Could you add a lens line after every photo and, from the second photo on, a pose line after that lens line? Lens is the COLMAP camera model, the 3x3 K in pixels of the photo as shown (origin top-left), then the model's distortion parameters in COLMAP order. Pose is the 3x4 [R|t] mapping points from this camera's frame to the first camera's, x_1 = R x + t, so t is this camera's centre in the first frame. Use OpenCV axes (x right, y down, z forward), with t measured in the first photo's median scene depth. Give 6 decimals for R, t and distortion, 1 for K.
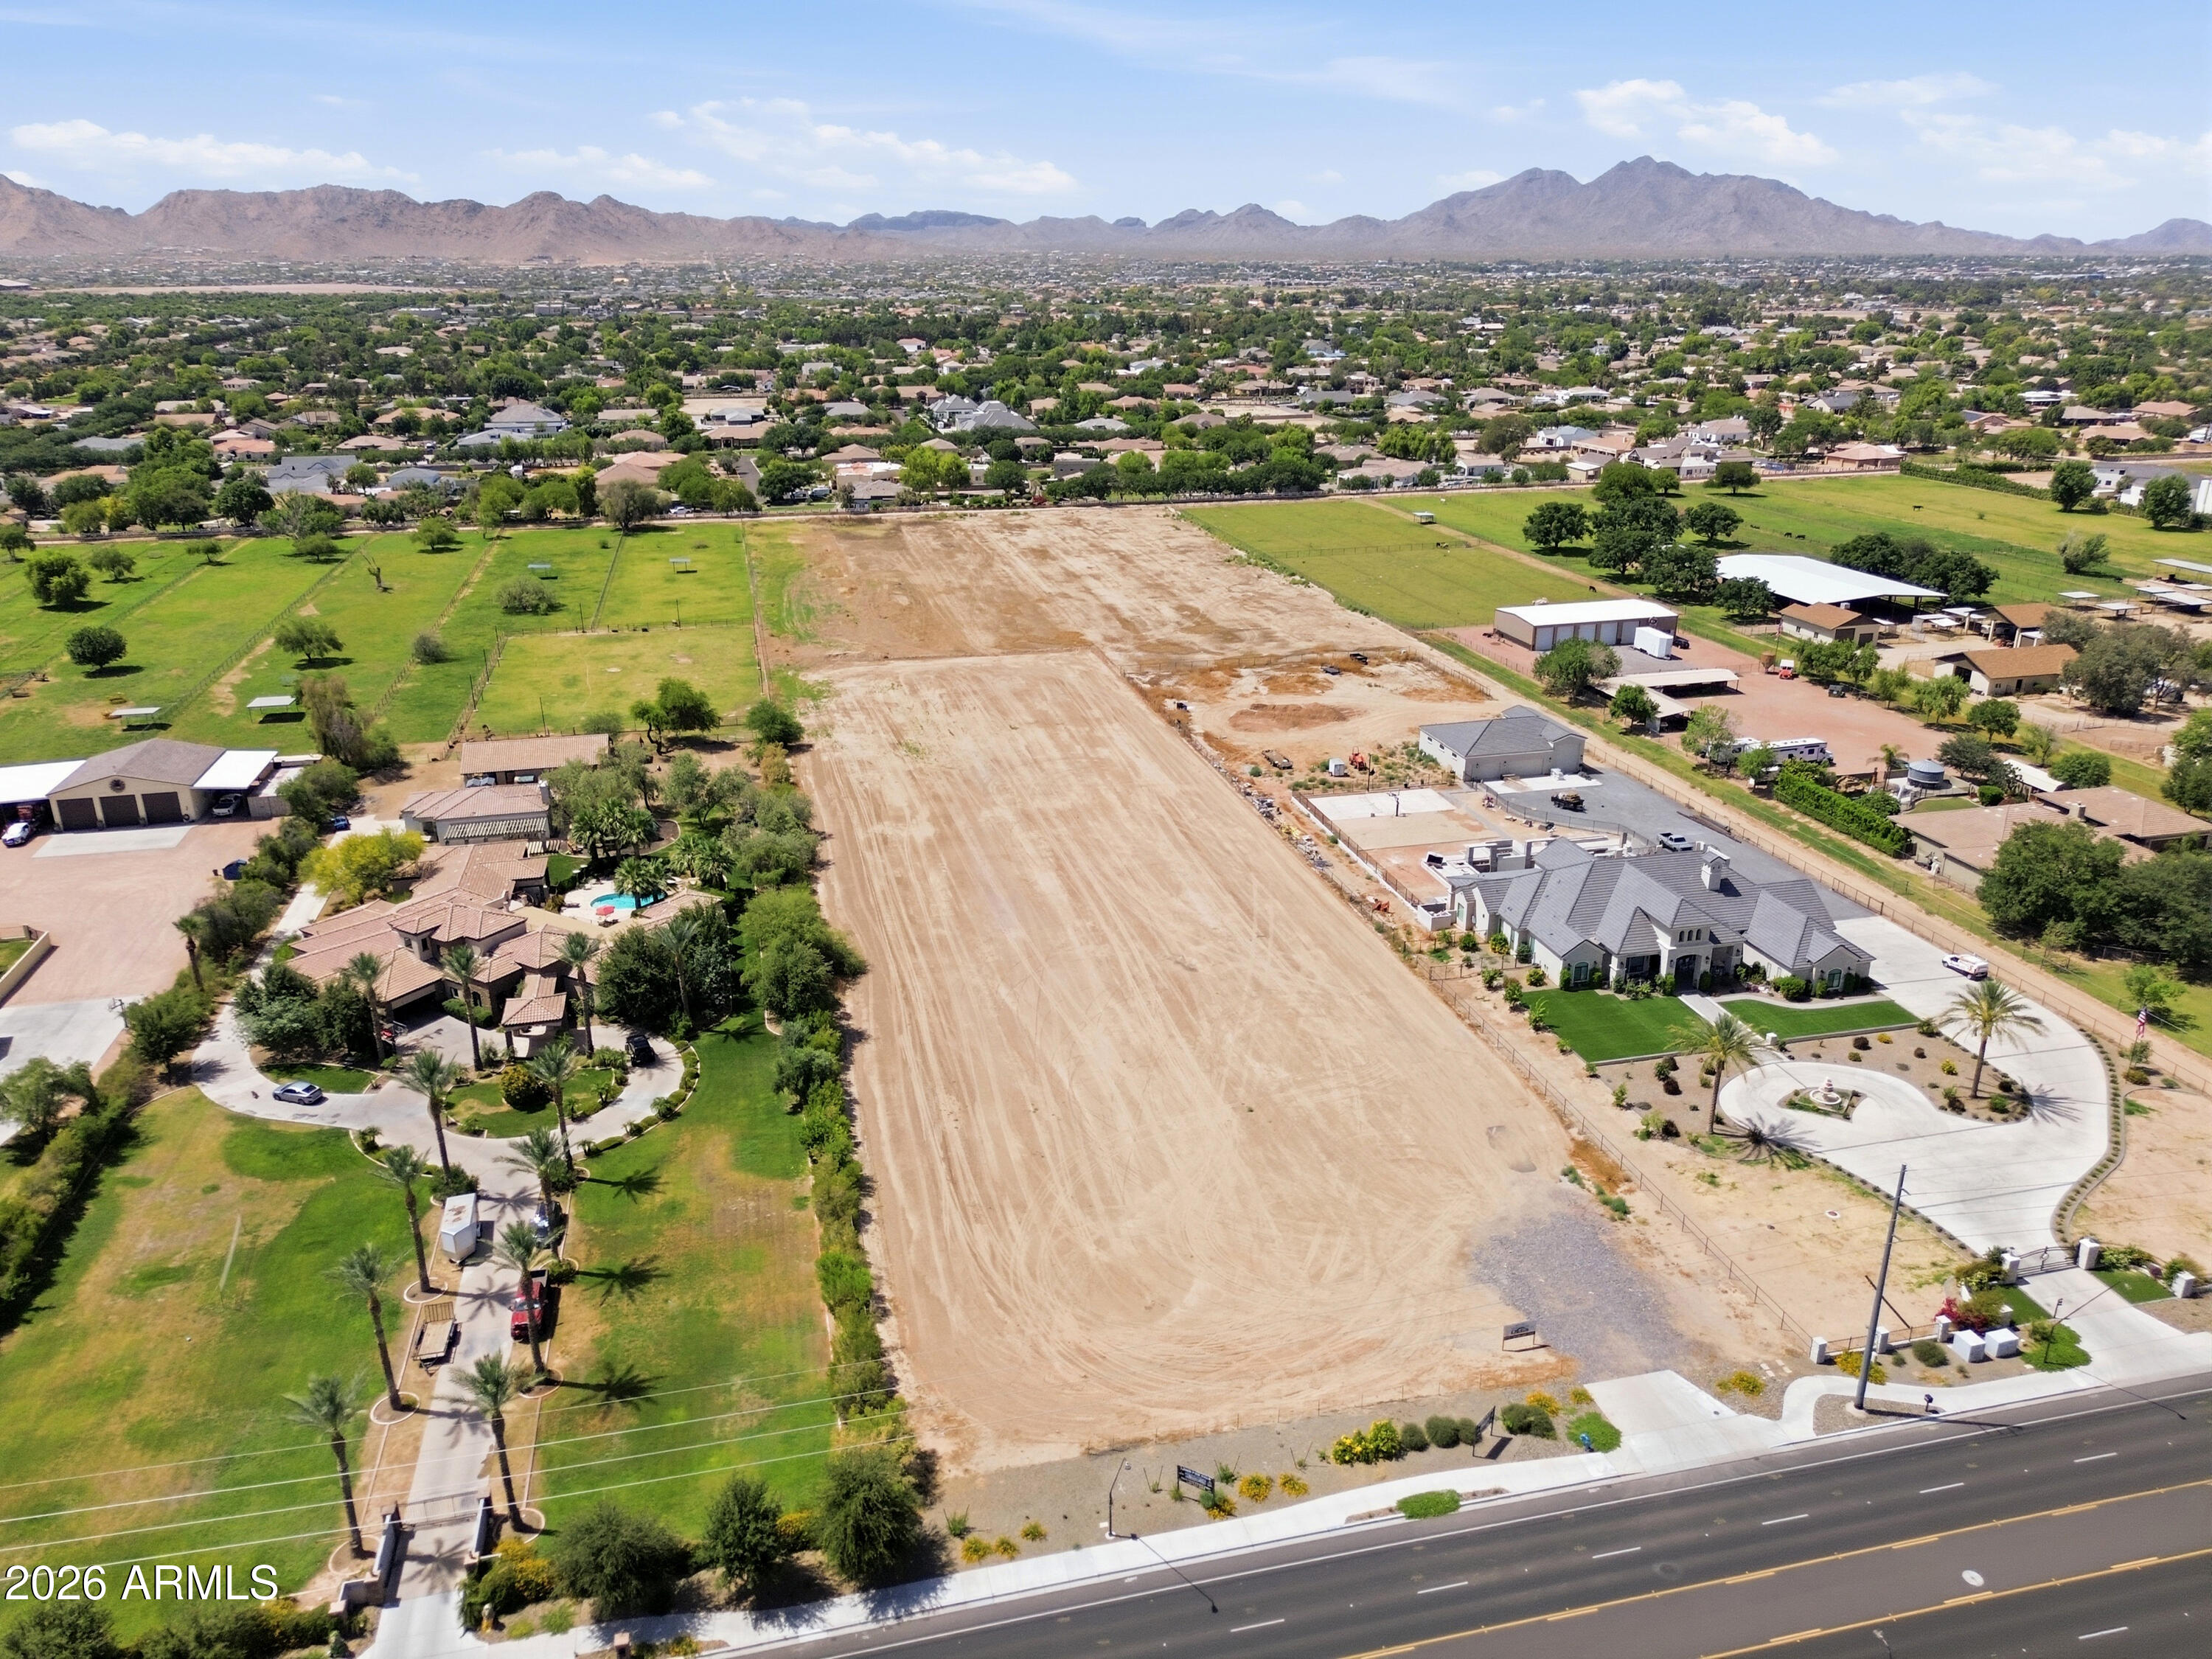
lens RADIAL K [[1563.2, 0, 1108.6], [0, 1563.2, 840.4], [0, 0, 1]] dist [0.071932, -0.071735]
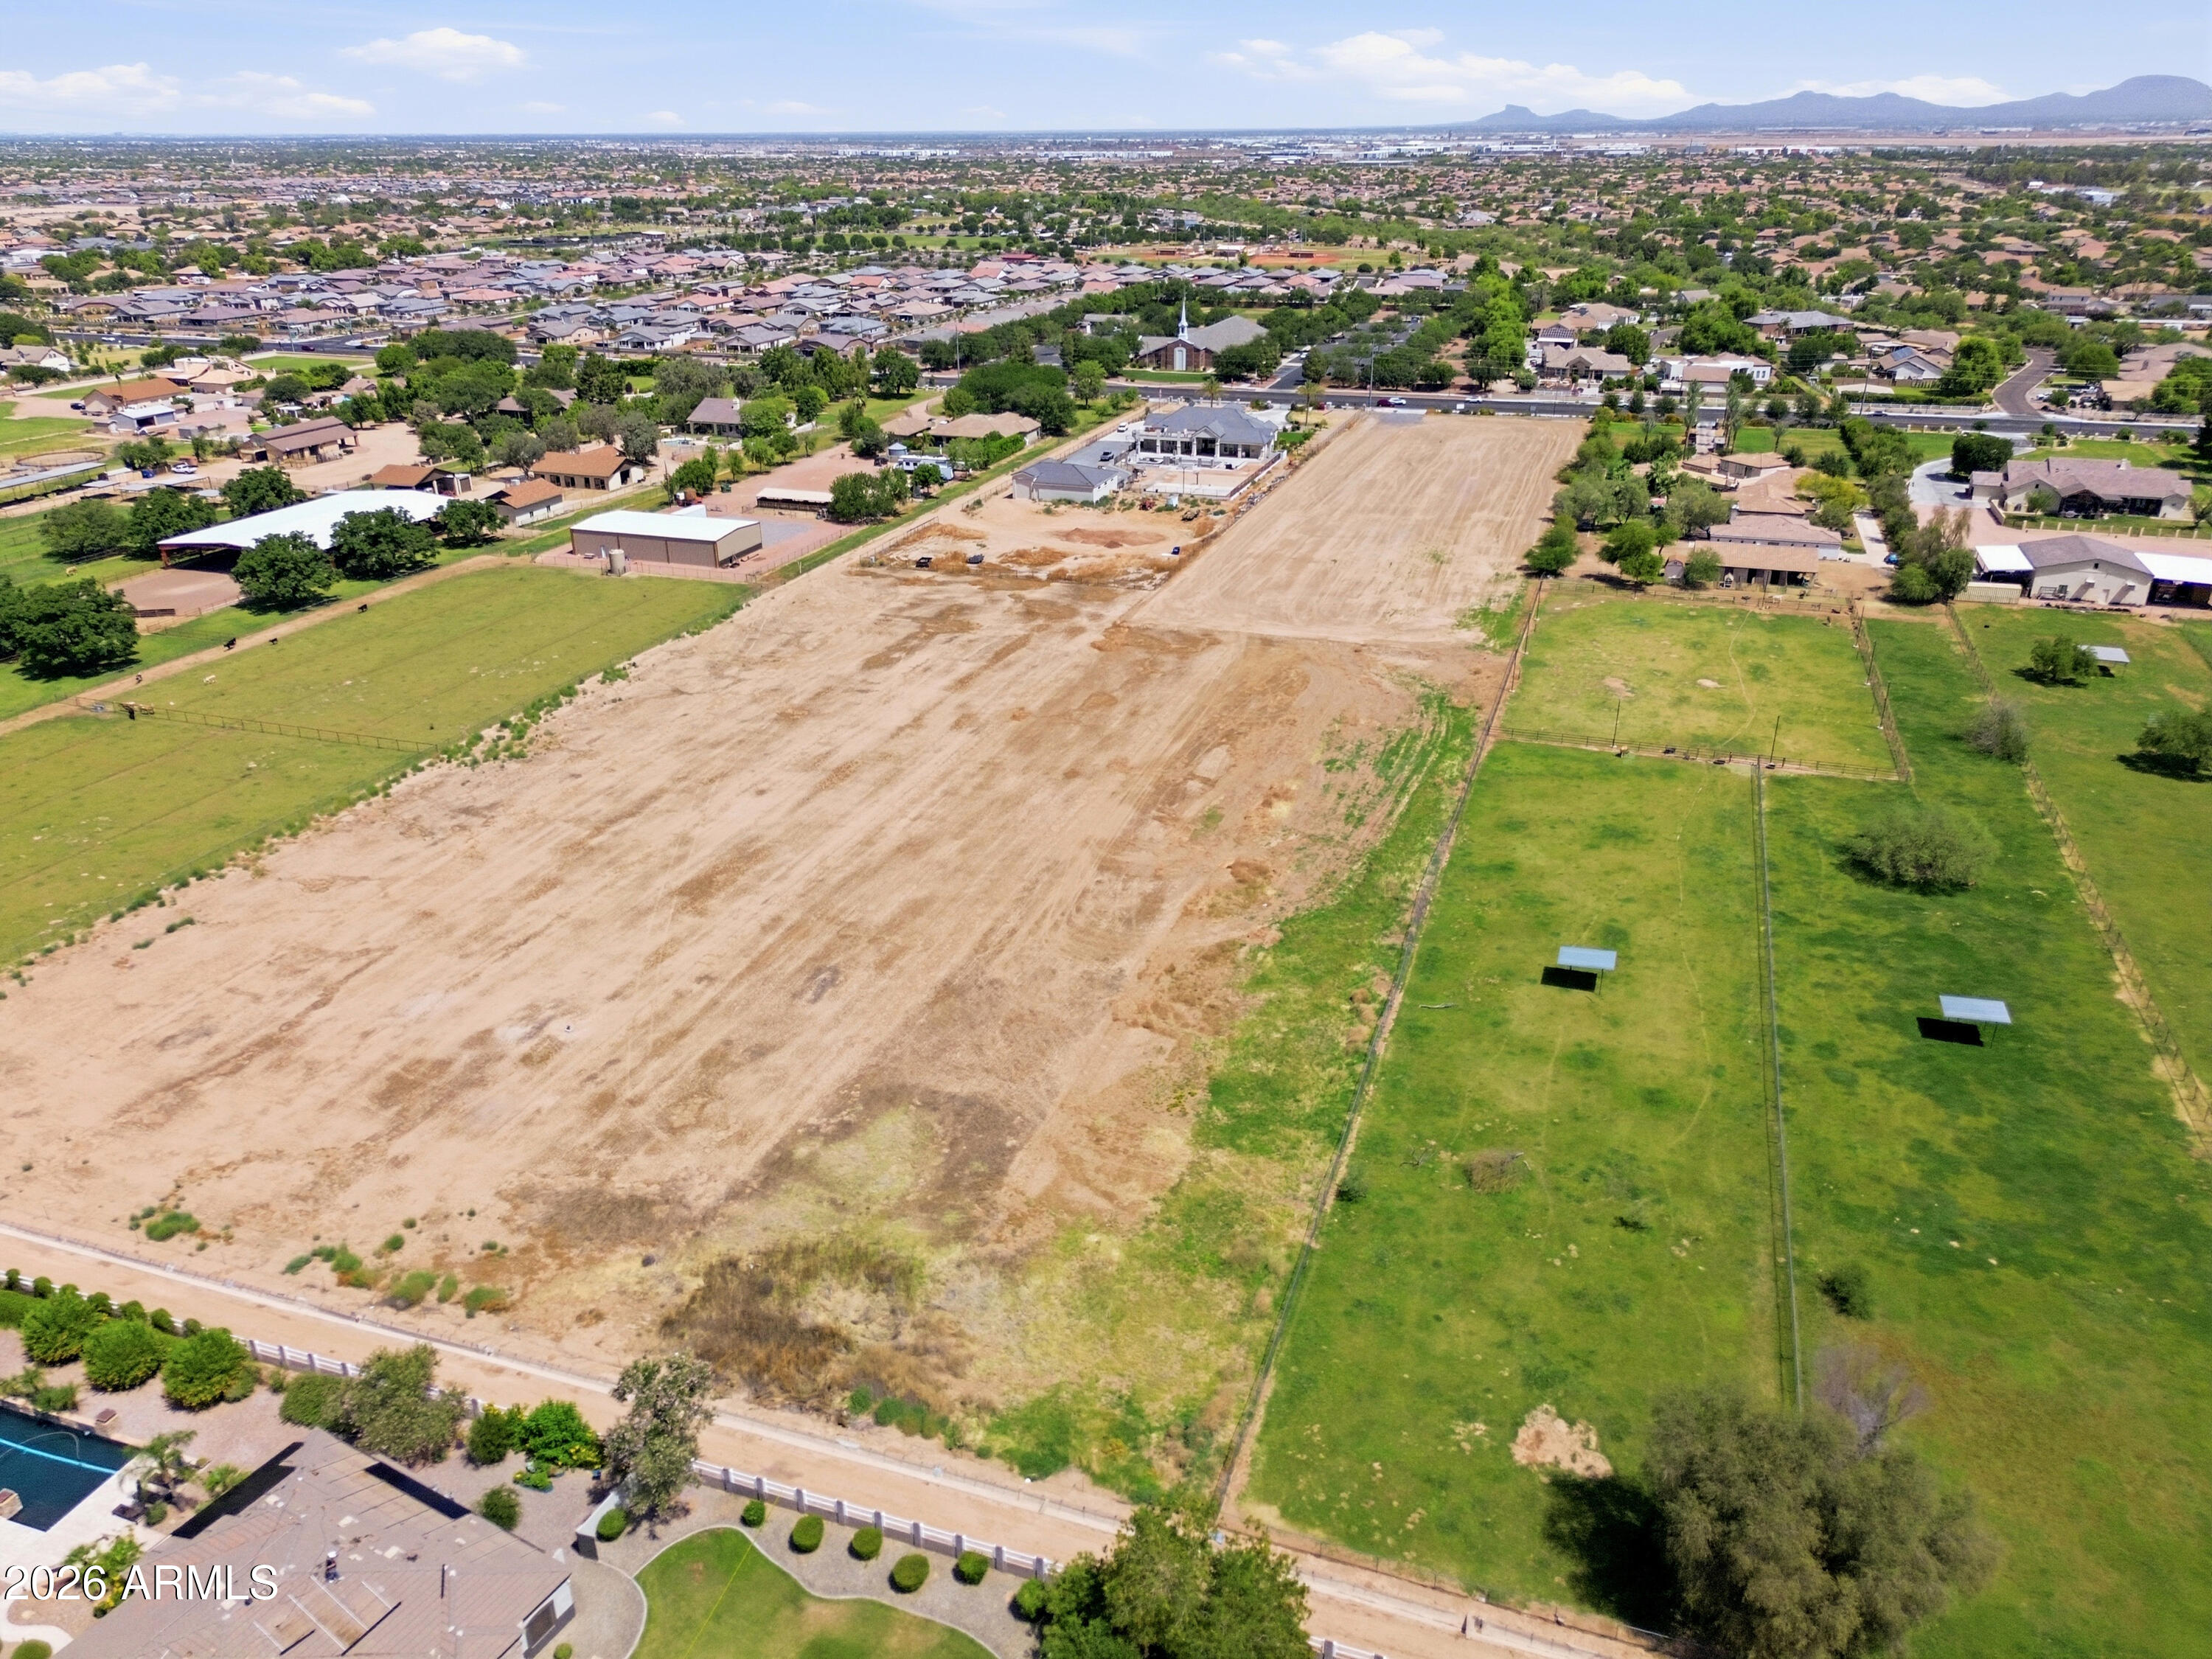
lens RADIAL K [[1540.3, 0, 1113.7], [0, 1540.3, 855.5], [0, 0, 1]] dist [0.077894, -0.077222]
pose [[-0.842453, -0.222067, 0.490875, -0.543183], [0.195698, 0.722748, 0.662826, -0.718050], [-0.501971, 0.654463, -0.565423, 1.919445]]
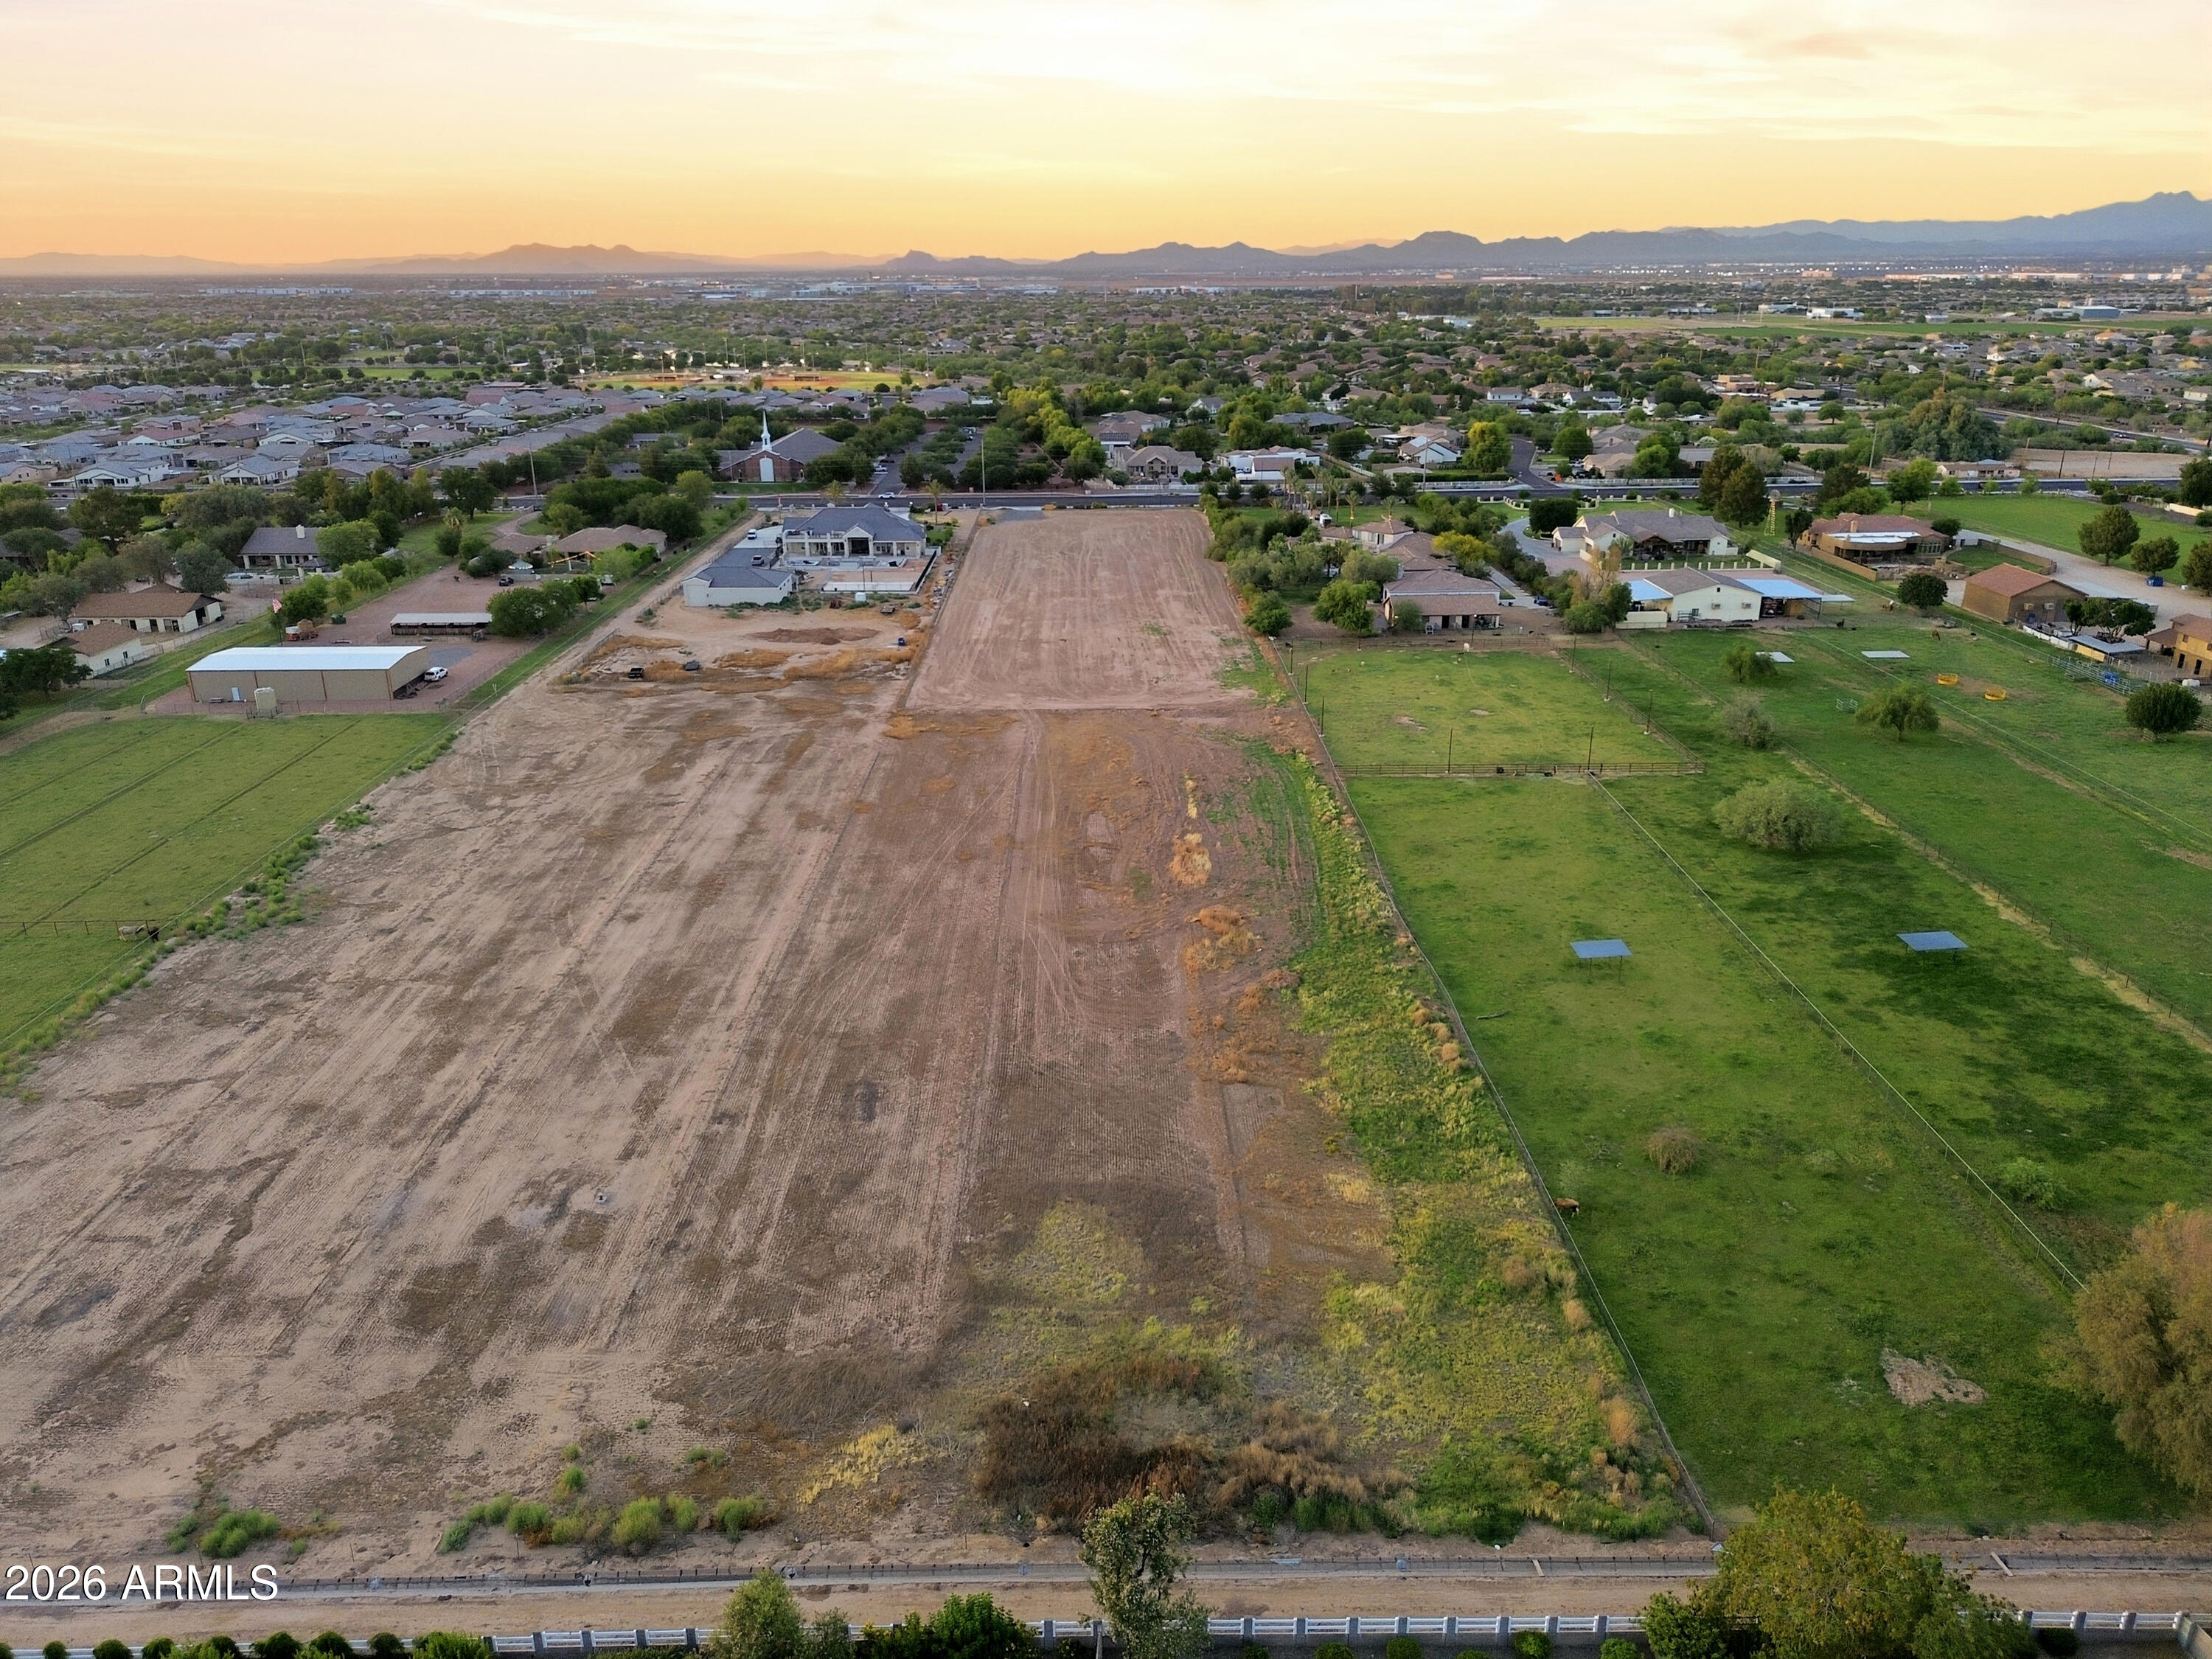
lens RADIAL K [[1559.5, 0, 1109.4], [0, 1559.5, 833.6], [0, 0, 1]] dist [0.073752, -0.076596]
pose [[-0.974403, -0.067933, 0.214296, -0.358022], [0.087096, 0.764722, 0.638446, -0.709329], [-0.207249, 0.640769, -0.739231, 1.987132]]
